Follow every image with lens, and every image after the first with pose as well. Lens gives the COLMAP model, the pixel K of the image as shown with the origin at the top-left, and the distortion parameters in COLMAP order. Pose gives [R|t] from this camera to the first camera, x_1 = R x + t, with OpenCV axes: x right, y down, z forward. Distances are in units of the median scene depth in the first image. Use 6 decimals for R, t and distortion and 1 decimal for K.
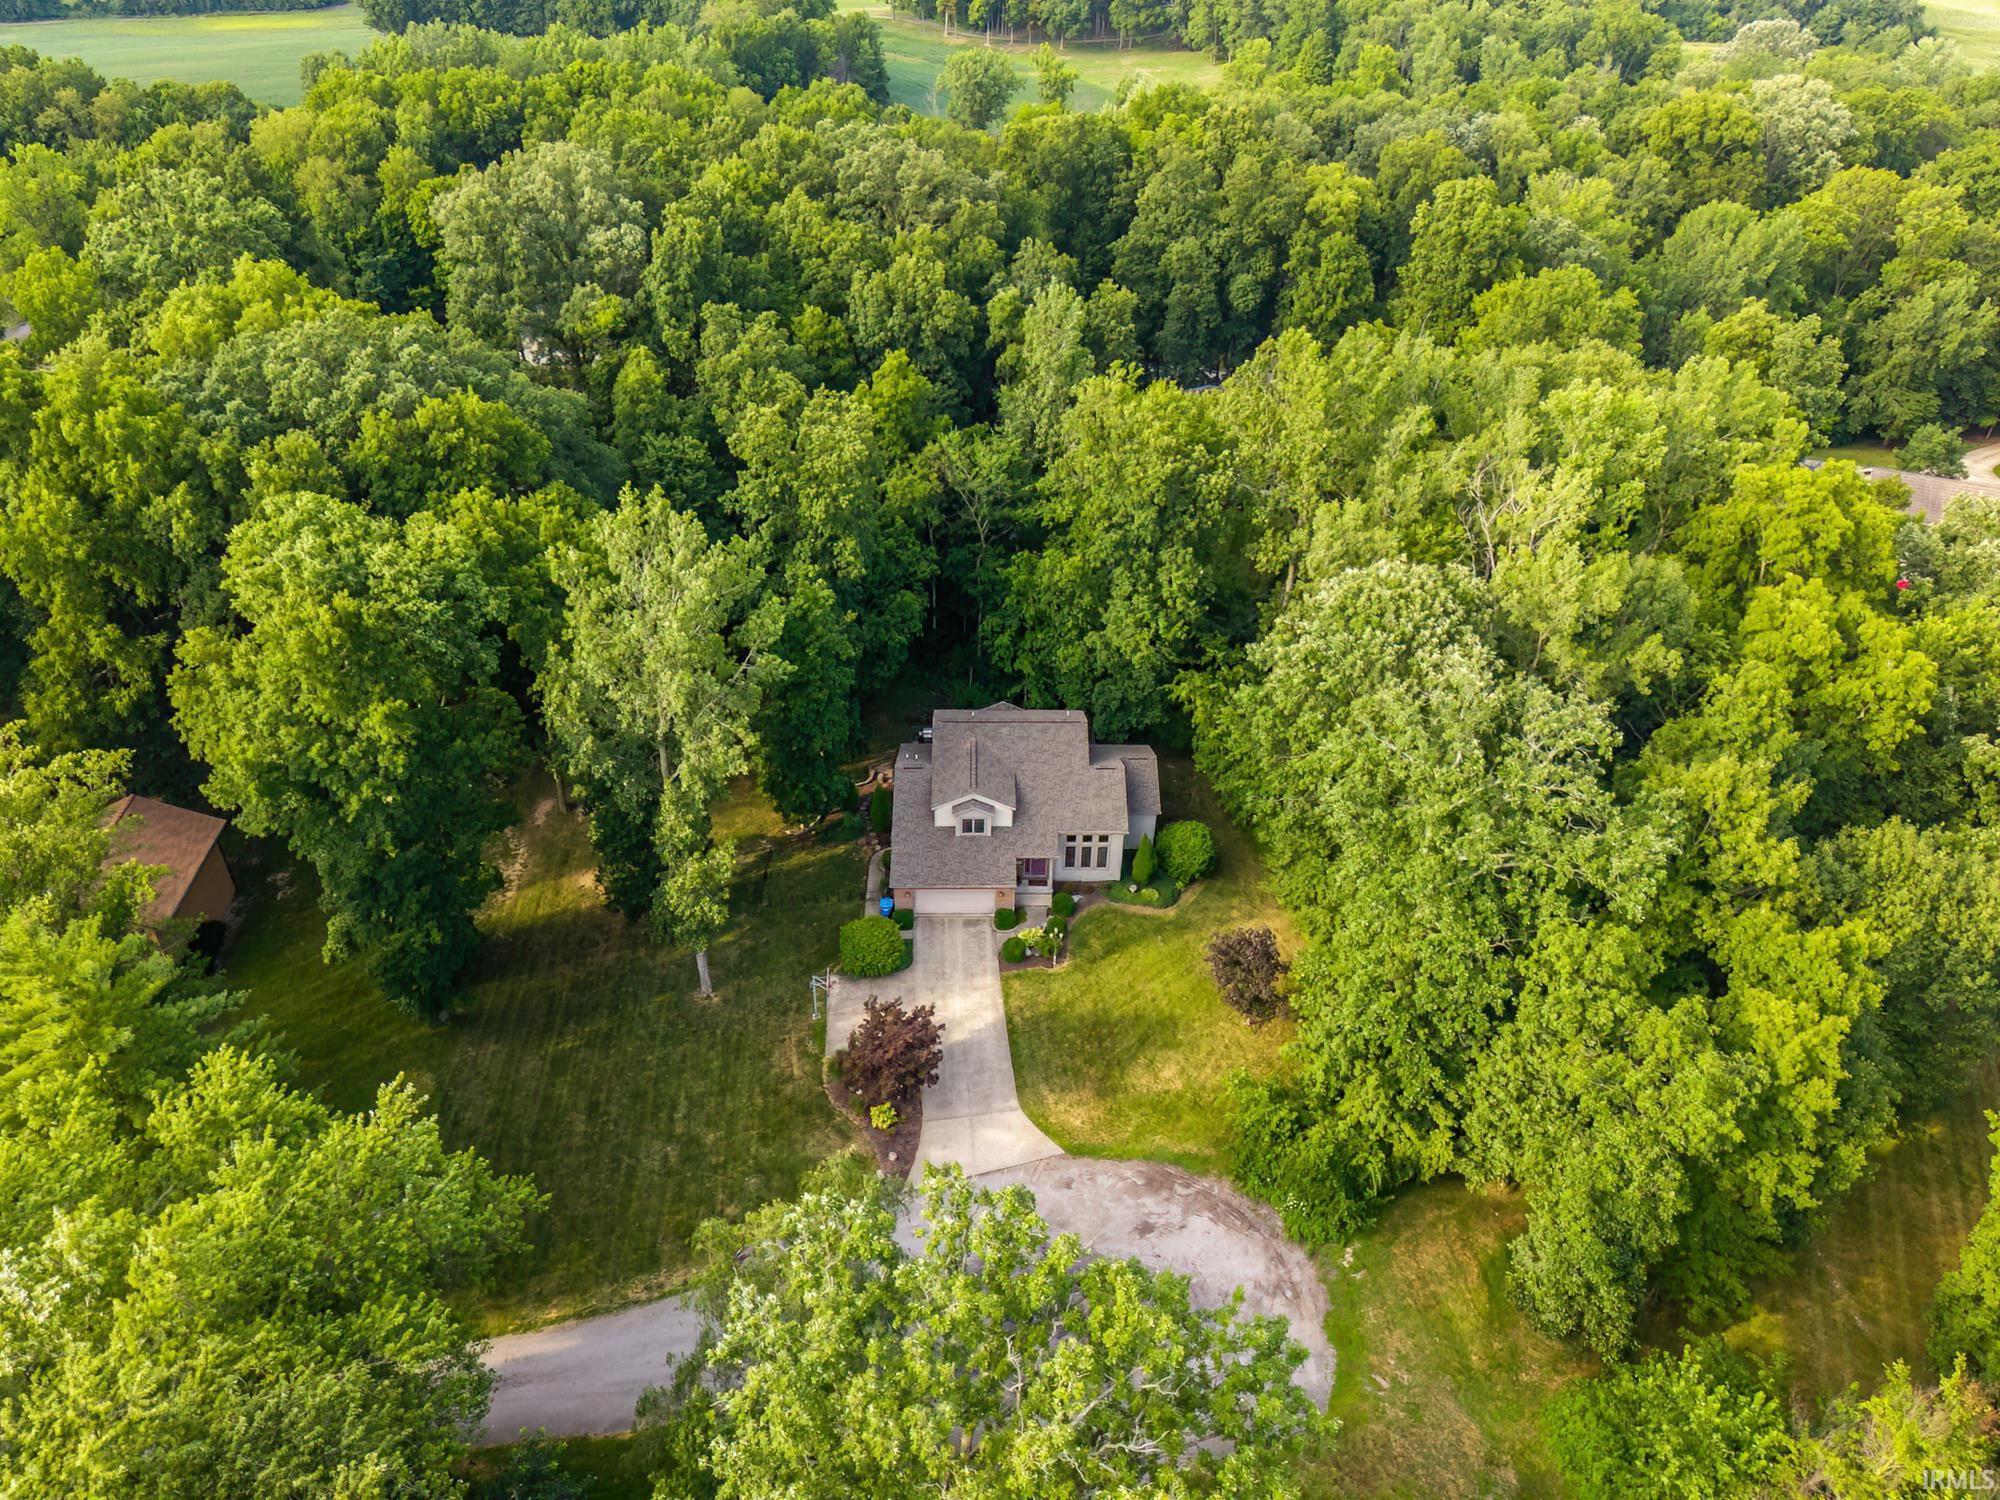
lens RADIAL K [[1375.2, 0, 999.0], [0, 1375.2, 745.1], [0, 0, 1]] dist [0.024760, -0.007213]
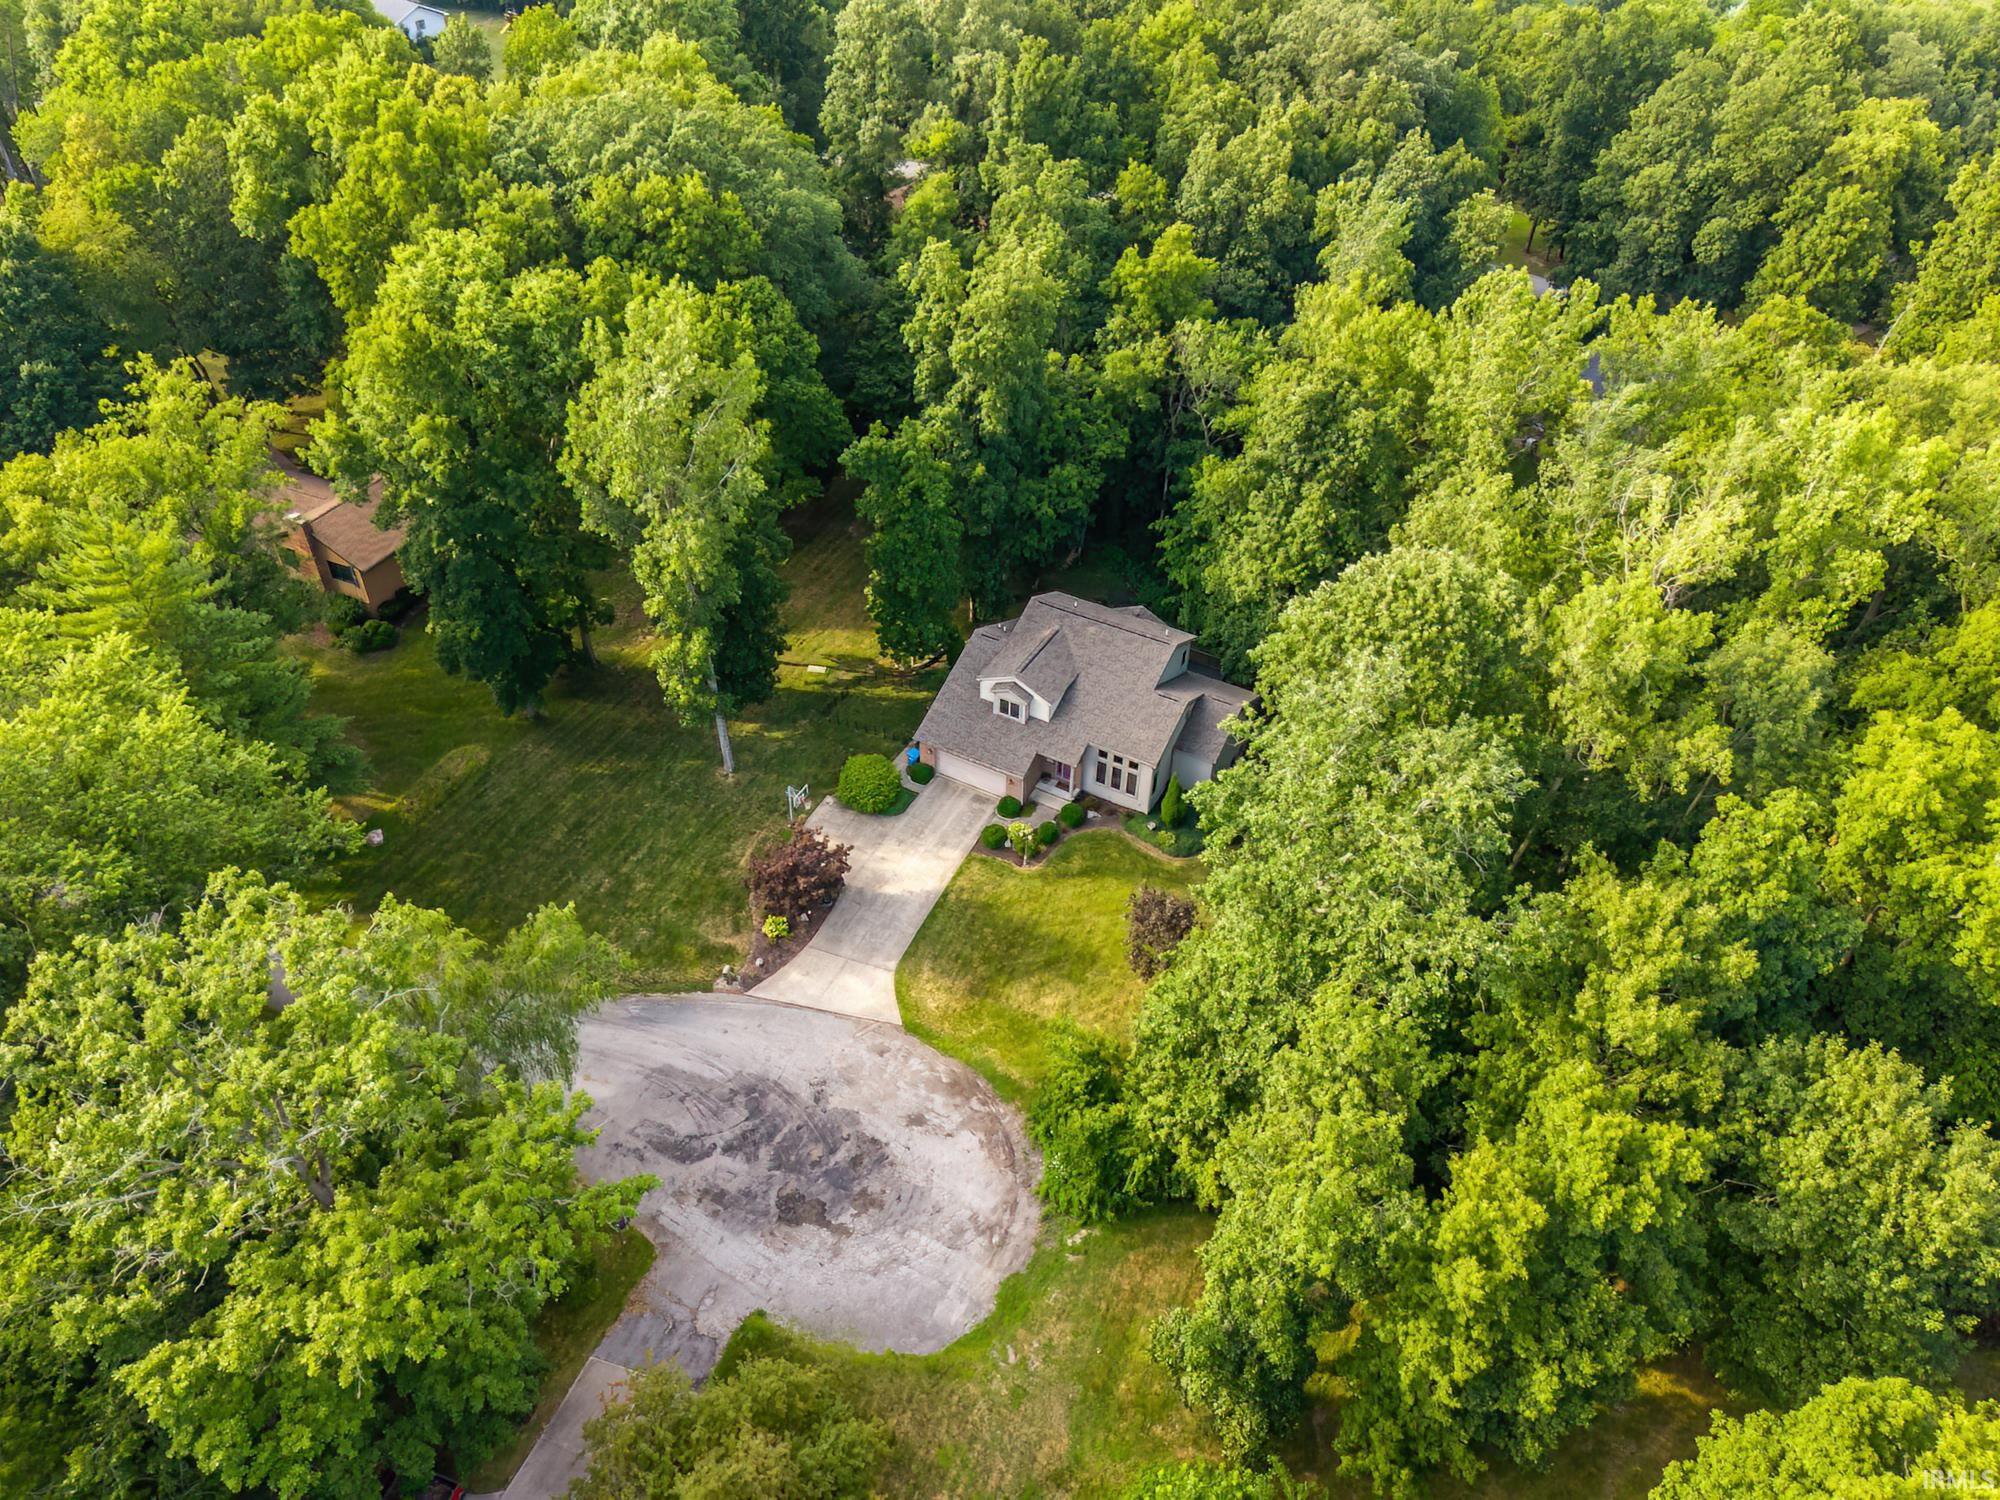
lens RADIAL K [[1375.2, 0, 993.1], [0, 1375.2, 752.0], [0, 0, 1]] dist [0.024760, -0.007213]
pose [[0.864996, 0.324478, -0.382747, 0.359104], [-0.290993, 0.945799, 0.144177, -0.050515], [0.408784, -0.013336, 0.912534, 0.091476]]
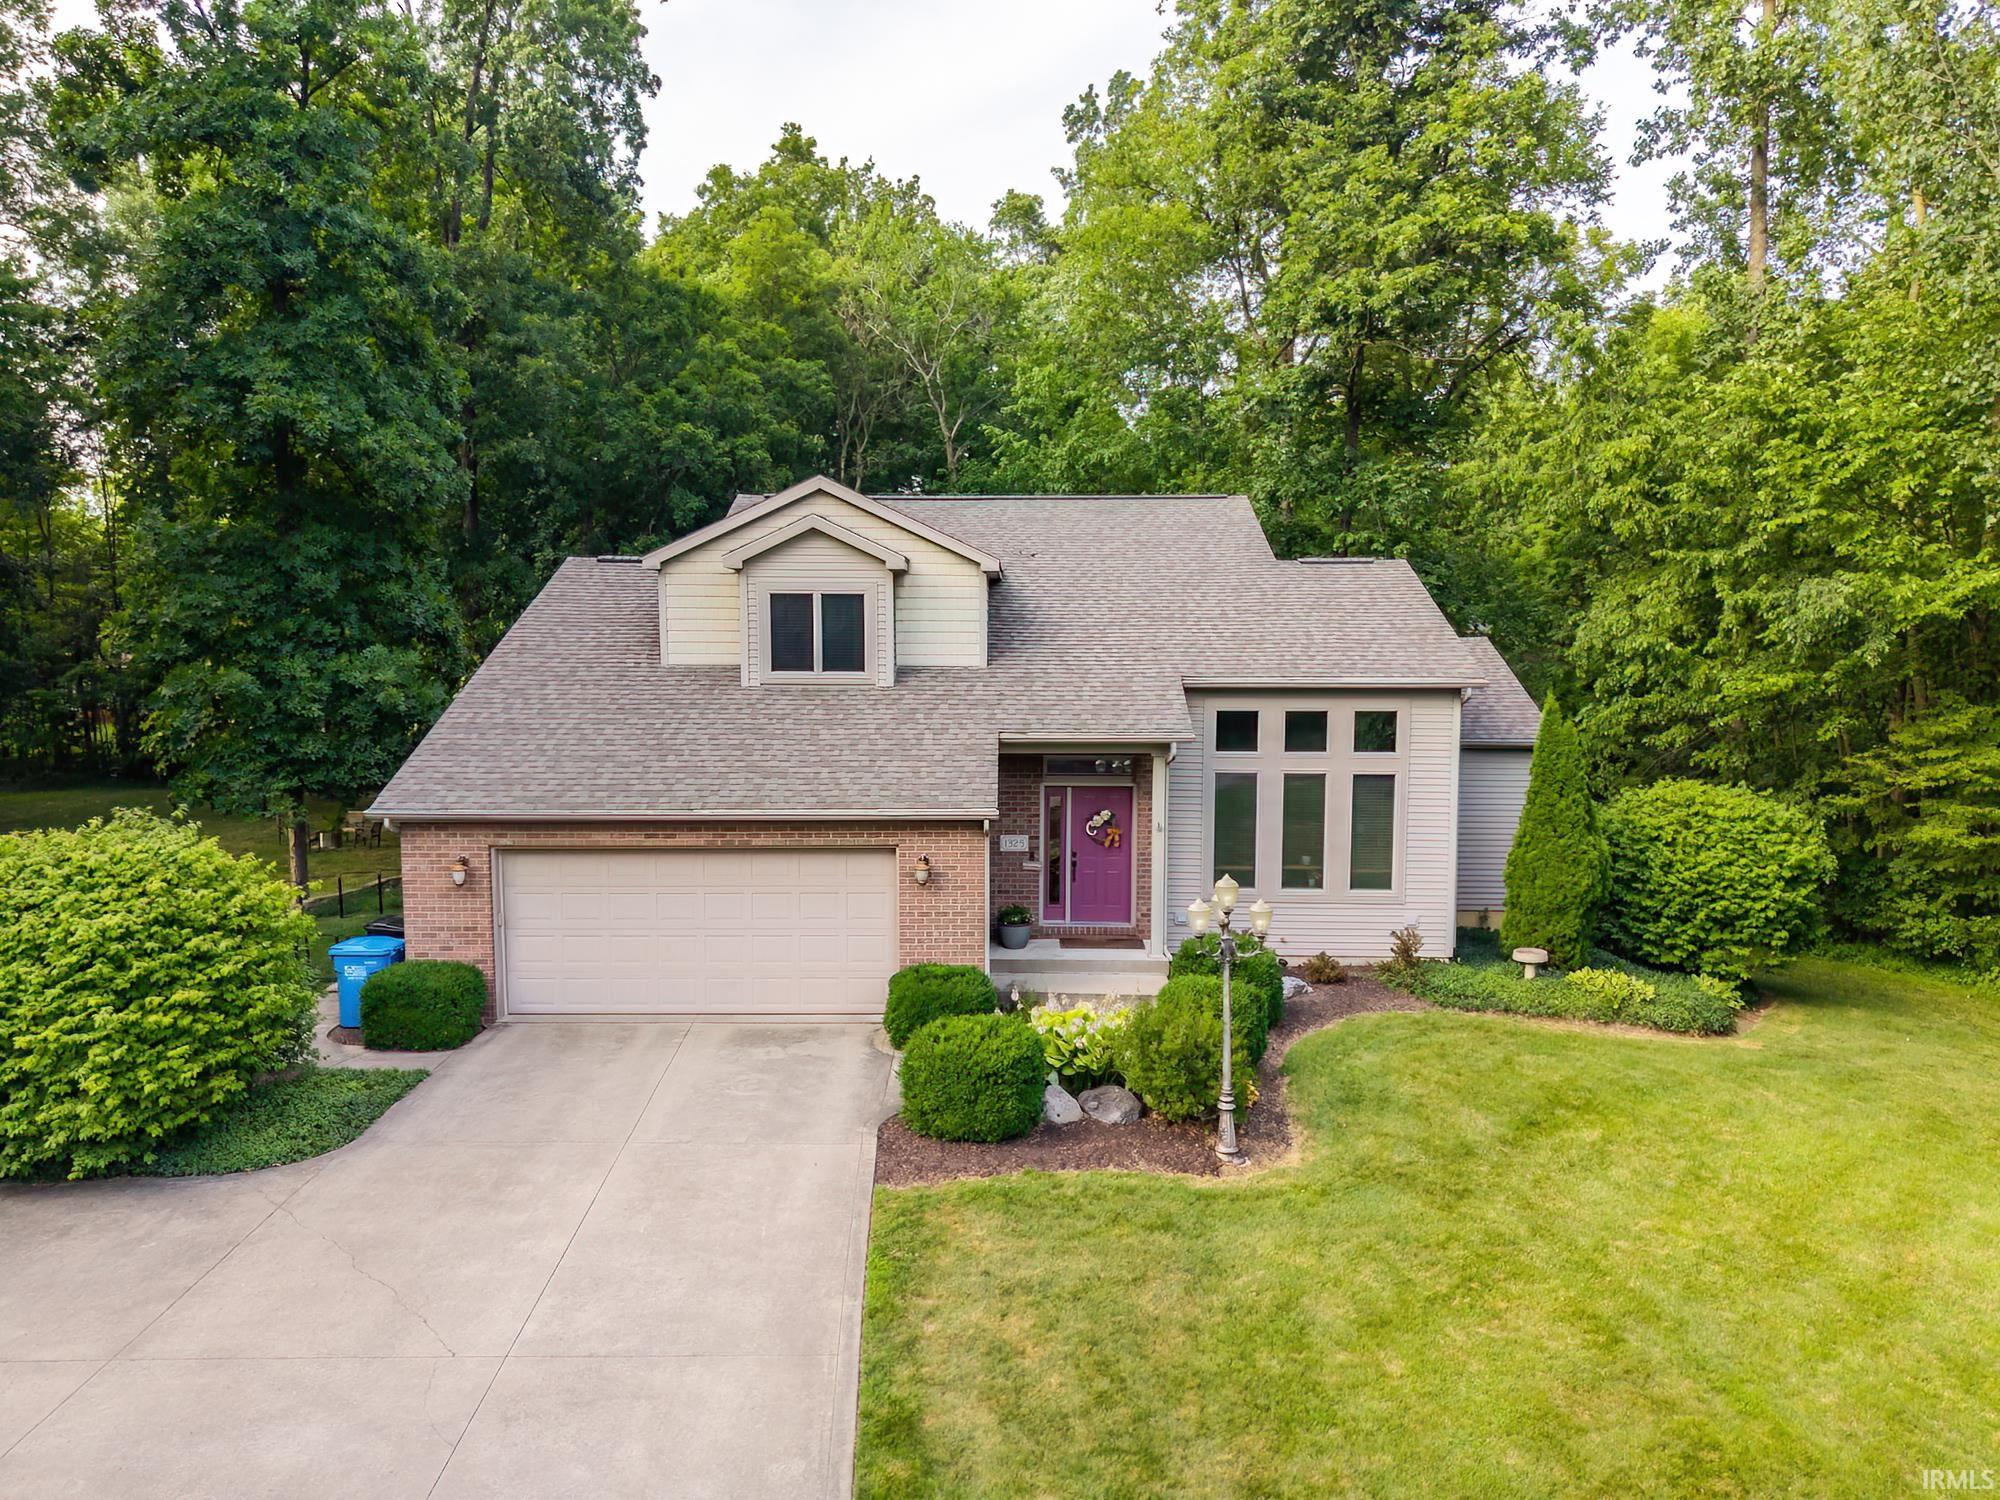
lens RADIAL K [[1375.2, 0, 998.3], [0, 1375.2, 745.6], [0, 0, 1]] dist [0.024760, -0.007213]
pose [[0.999453, -0.015499, -0.029214, 0.018768], [-0.001569, 0.860172, -0.510002, 0.193336], [0.033034, 0.509769, 0.859677, 0.808017]]
